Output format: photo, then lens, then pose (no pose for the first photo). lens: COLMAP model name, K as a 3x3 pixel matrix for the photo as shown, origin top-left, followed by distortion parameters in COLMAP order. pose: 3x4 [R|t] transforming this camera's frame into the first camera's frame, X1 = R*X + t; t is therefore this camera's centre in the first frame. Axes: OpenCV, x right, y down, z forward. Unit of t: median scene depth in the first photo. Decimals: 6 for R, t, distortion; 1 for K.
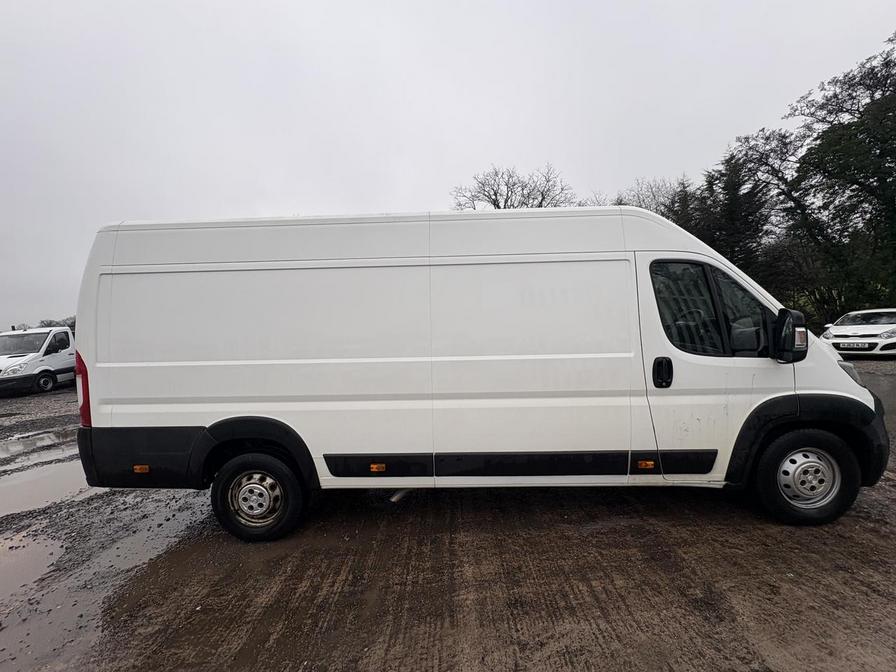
lens RADIAL K [[358.3, 0, 445.6], [0, 358.3, 339.6], [0, 0, 1]] dist [0.002356, -0.000253]
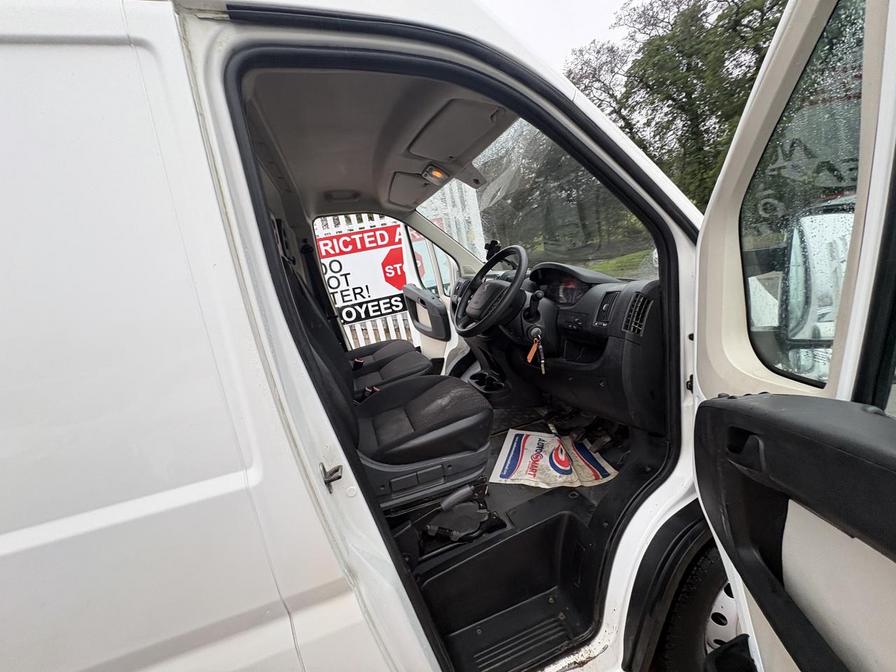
lens RADIAL K [[357.2, 0, 444.2], [0, 357.2, 337.3], [0, 0, 1]] dist [-0.000024, -0.000041]
pose [[0.944087, -0.176944, 0.278193, 0.093629], [0.135345, 0.977405, 0.162364, -0.010983], [-0.300636, -0.115633, 0.946703, 0.118772]]
